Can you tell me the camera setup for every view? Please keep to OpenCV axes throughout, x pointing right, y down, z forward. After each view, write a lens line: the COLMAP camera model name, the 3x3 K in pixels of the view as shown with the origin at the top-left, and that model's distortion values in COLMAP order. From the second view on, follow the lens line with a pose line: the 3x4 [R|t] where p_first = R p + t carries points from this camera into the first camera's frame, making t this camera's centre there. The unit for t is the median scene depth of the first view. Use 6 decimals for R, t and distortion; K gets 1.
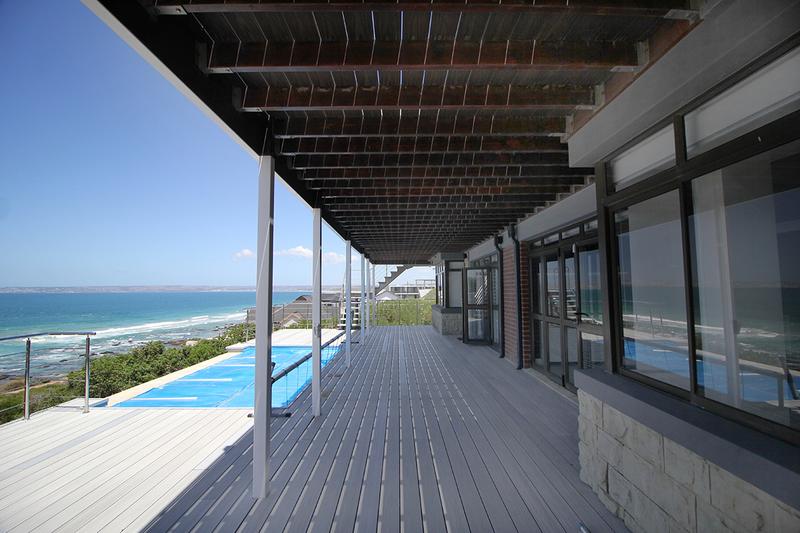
lens RADIAL K [[370.1, 0, 404.8], [0, 370.1, 265.8], [0, 0, 1]] dist [-0.003808, -0.008378]
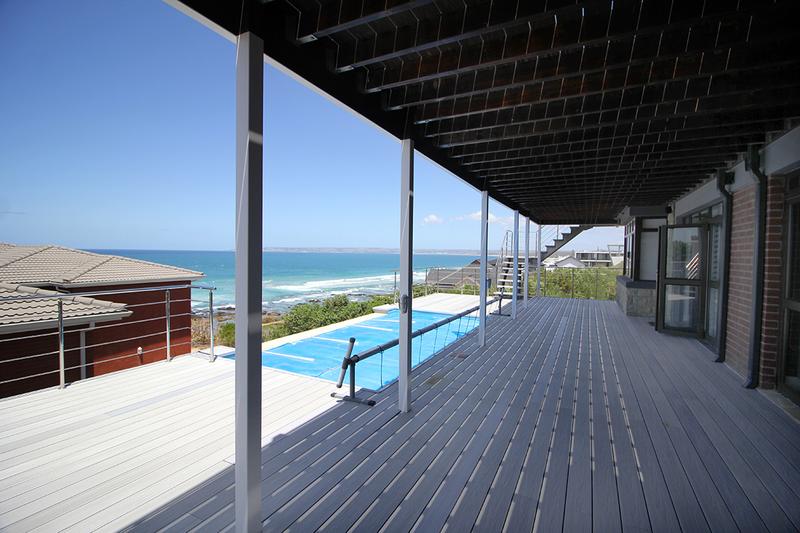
lens RADIAL K [[370.1, 0, 404.3], [0, 370.1, 265.1], [0, 0, 1]] dist [-0.003808, -0.008378]
pose [[0.887564, 0.036754, -0.459216, 0.042434], [0.006728, 0.995672, 0.092693, 0.010026], [0.460635, -0.085360, 0.883476, 0.130858]]
